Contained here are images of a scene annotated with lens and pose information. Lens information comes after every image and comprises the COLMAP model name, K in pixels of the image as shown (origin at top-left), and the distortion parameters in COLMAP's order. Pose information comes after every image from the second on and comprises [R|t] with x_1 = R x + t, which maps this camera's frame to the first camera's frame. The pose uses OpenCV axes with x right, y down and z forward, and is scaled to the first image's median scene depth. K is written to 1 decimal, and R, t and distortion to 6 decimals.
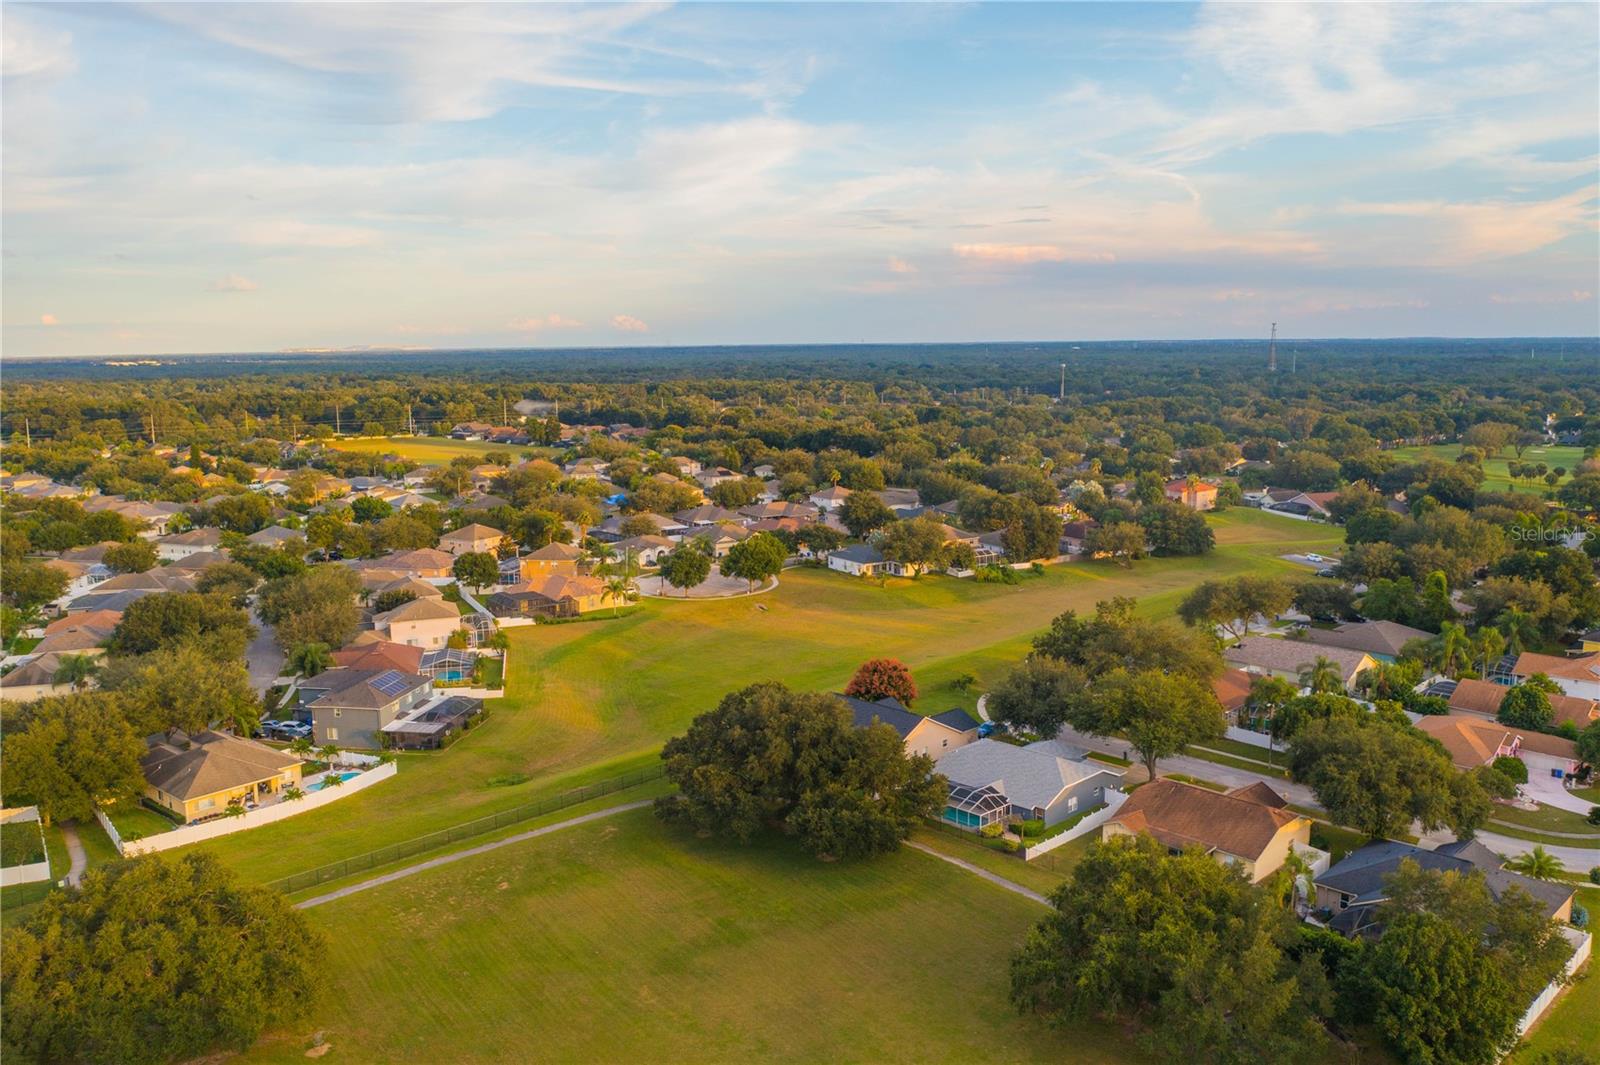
lens RADIAL K [[1256.7, 0, 796.4], [0, 1256.7, 534.8], [0, 0, 1]] dist [-0.028827, 0.004538]
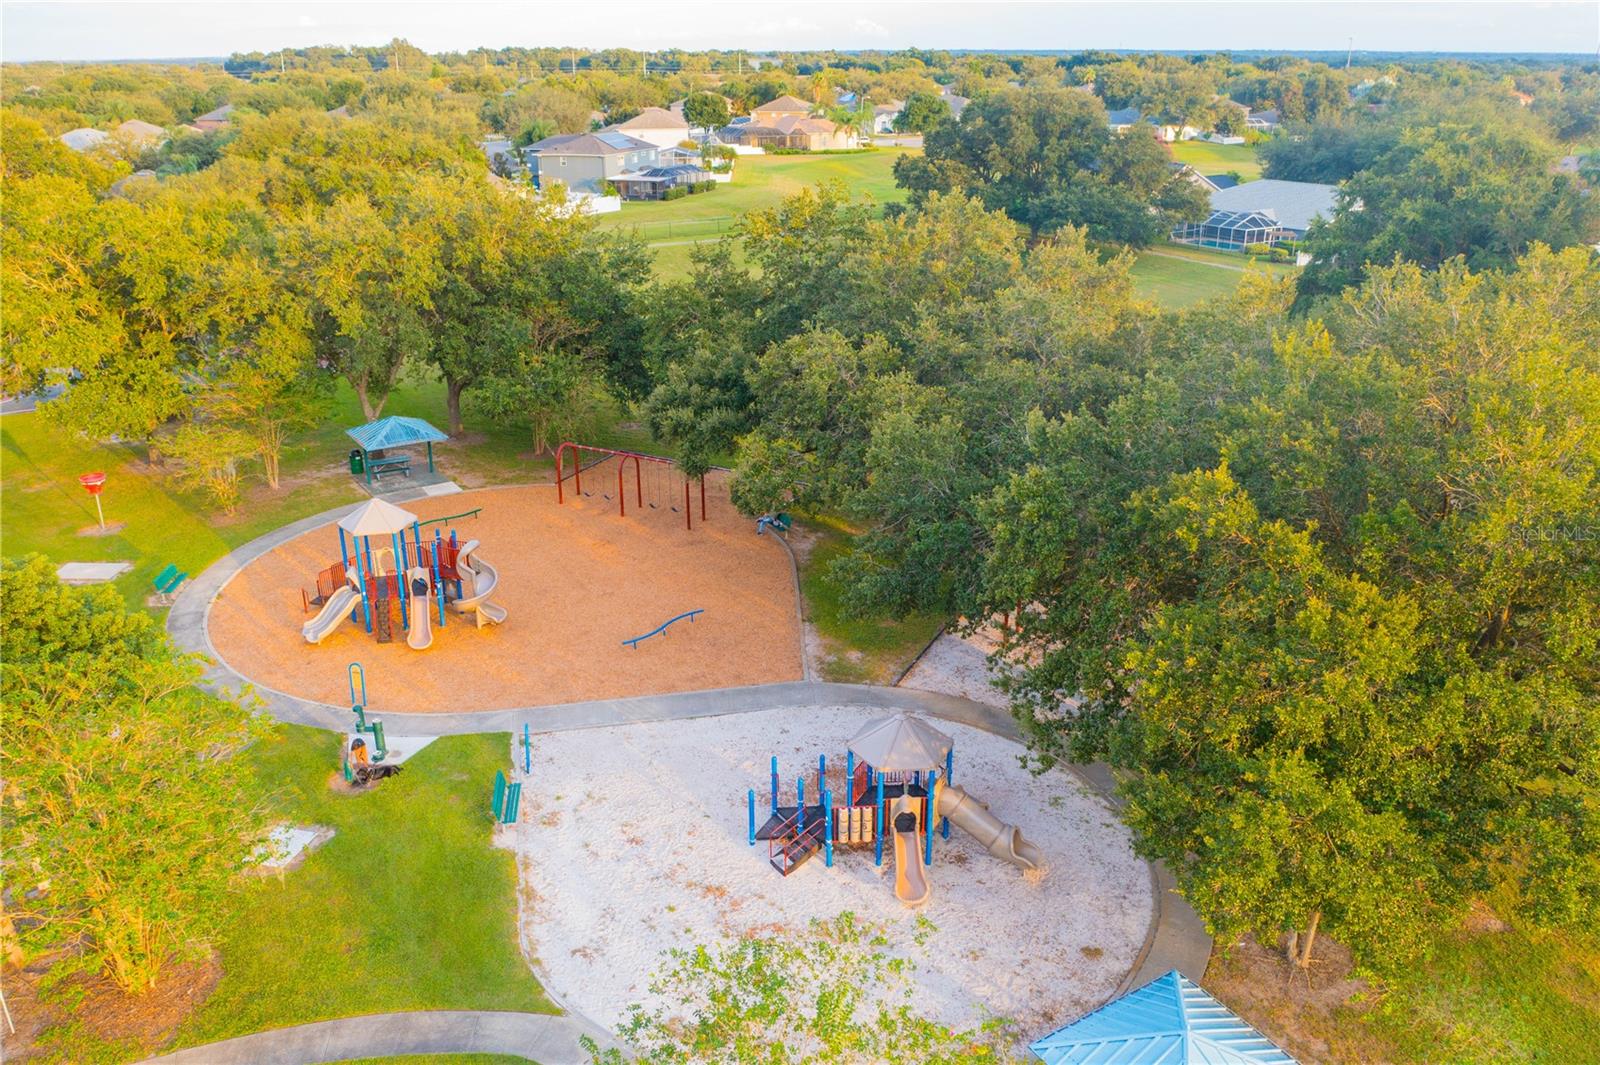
lens RADIAL K [[1256.7, 0, 796.4], [0, 1256.7, 534.8], [0, 0, 1]] dist [-0.028827, 0.004538]
pose [[0.982885, 0.076276, -0.167689, -0.001316], [-0.037171, 0.973649, 0.225003, 0.138054], [0.180433, -0.214919, 0.959820, 0.022418]]
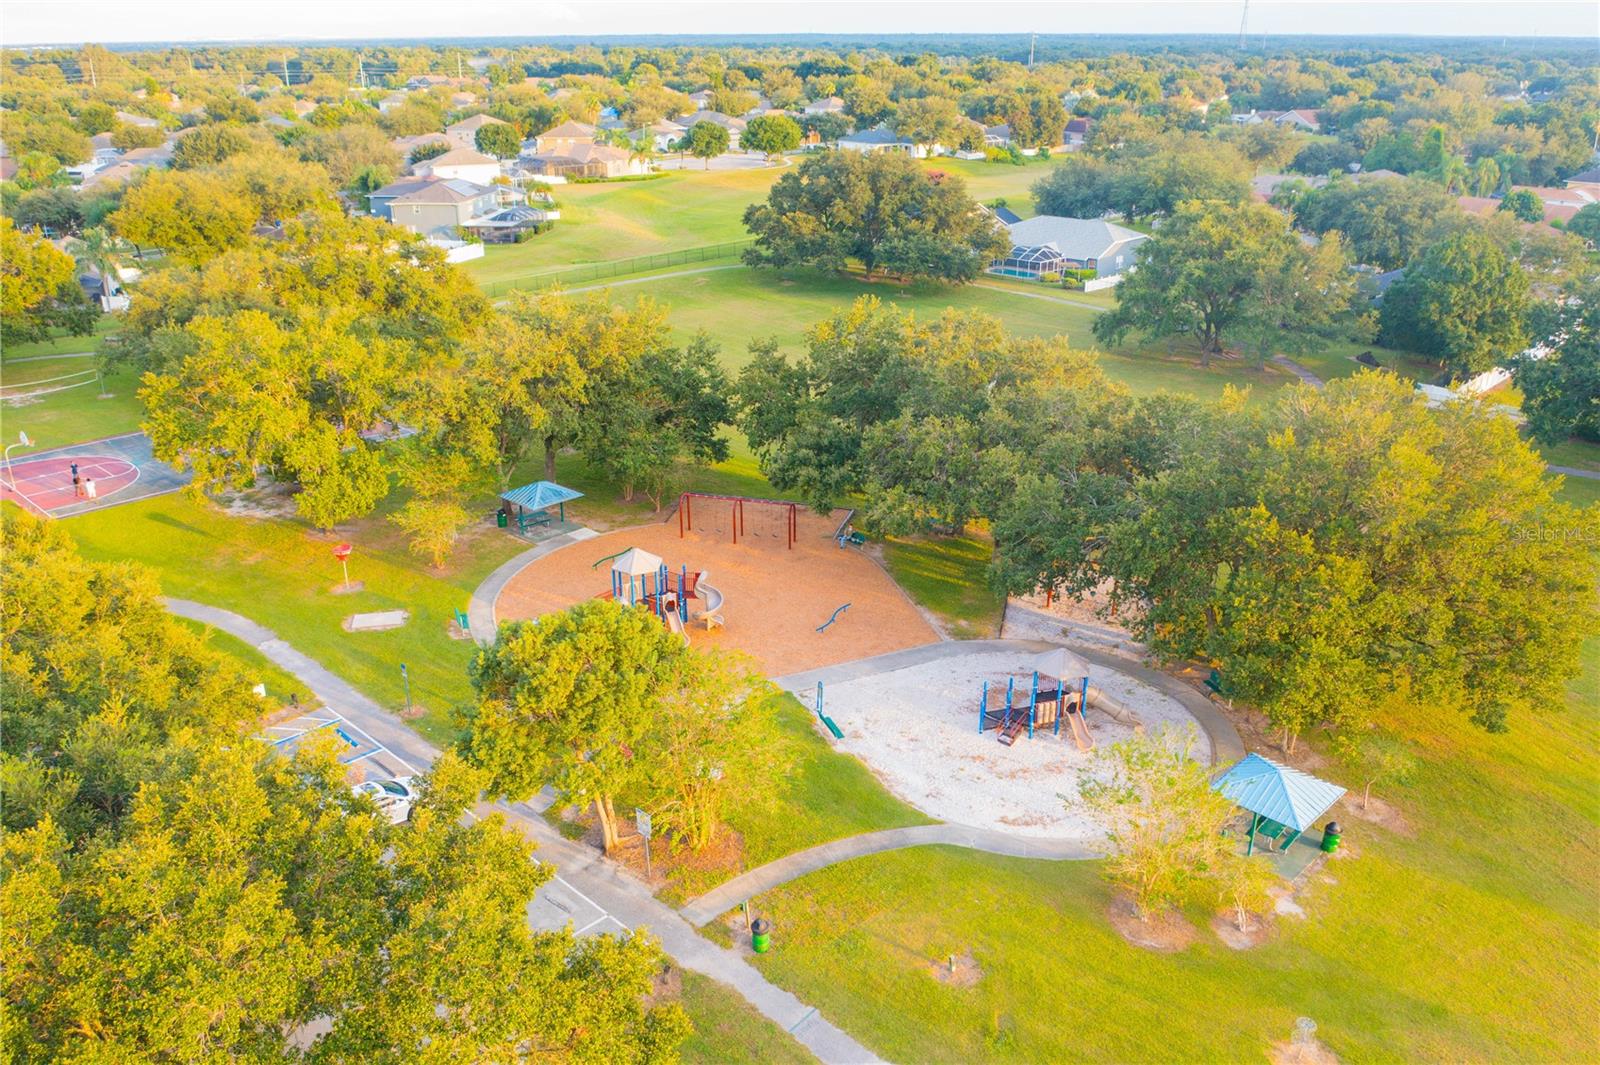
lens RADIAL K [[1250.7, 0, 797.0], [0, 1250.7, 534.1], [0, 0, 1]] dist [-0.030047, 0.003181]
pose [[0.999107, -0.005777, 0.041858, -0.064309], [-0.004079, 0.972797, 0.231624, 0.113557], [-0.042058, -0.231588, 0.971904, -0.064099]]
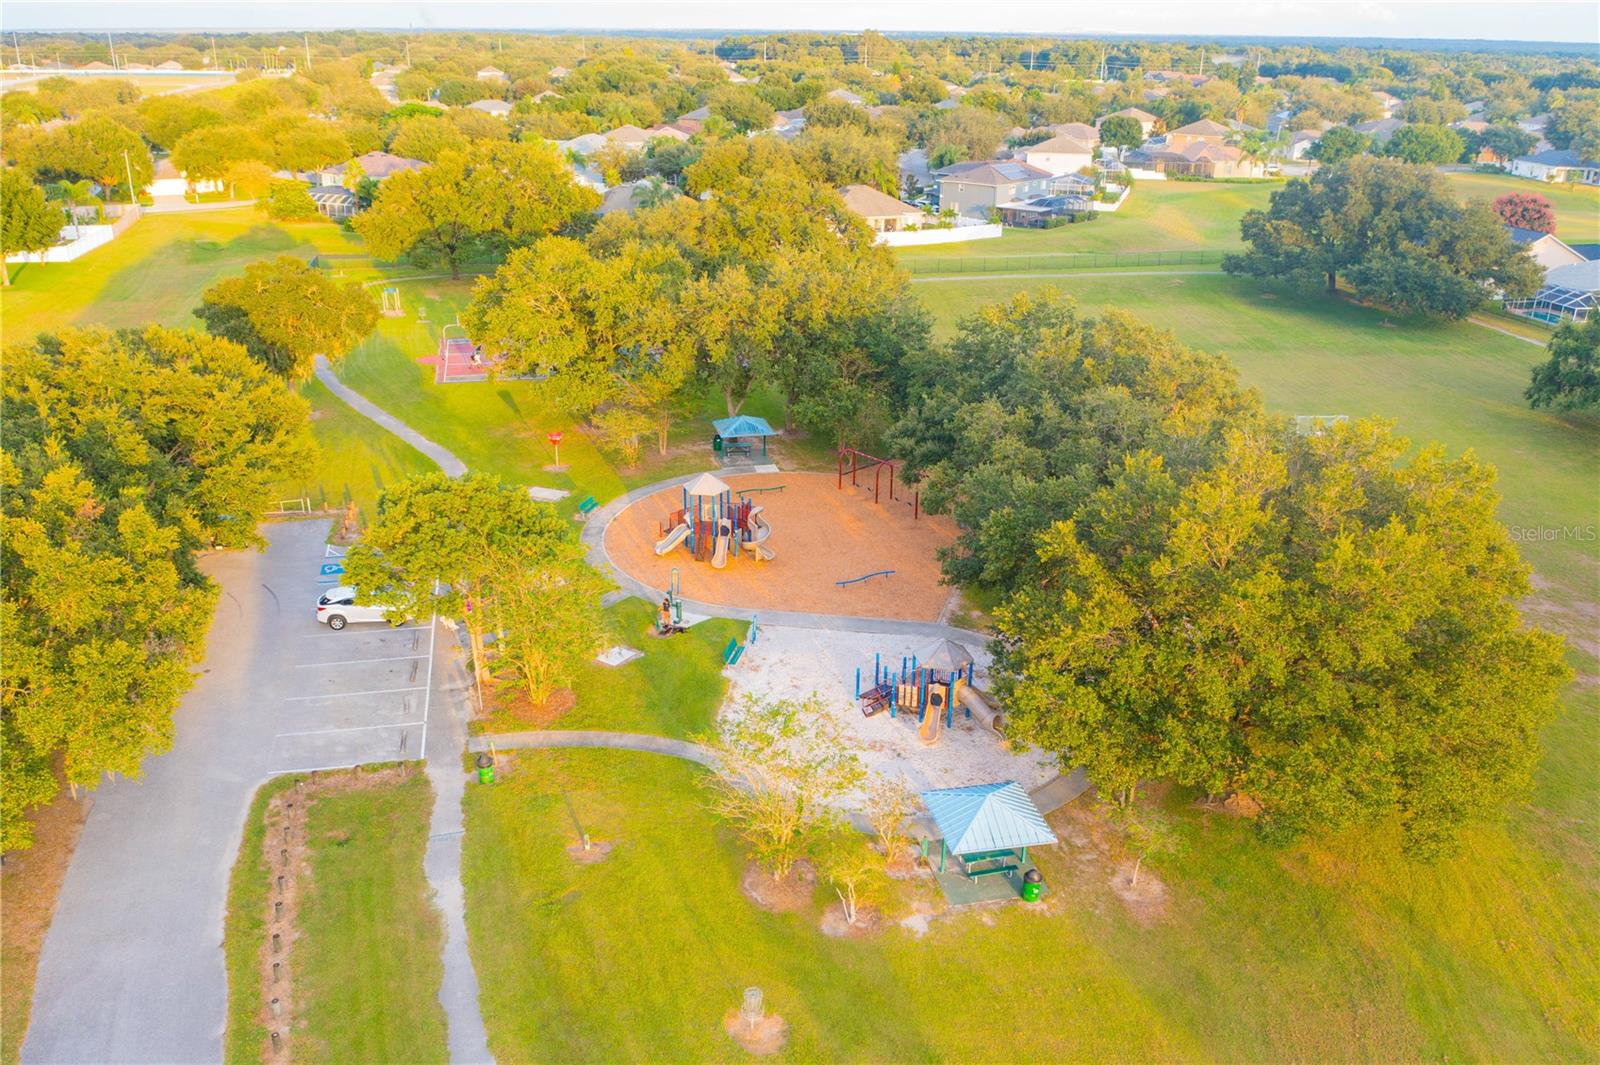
lens RADIAL K [[1250.7, 0, 797.0], [0, 1250.7, 534.1], [0, 0, 1]] dist [-0.030047, 0.003181]
pose [[0.860189, 0.212602, -0.463546, 0.061590], [-0.096716, 0.960471, 0.261040, 0.112583], [0.500720, -0.179711, 0.846749, -0.049950]]
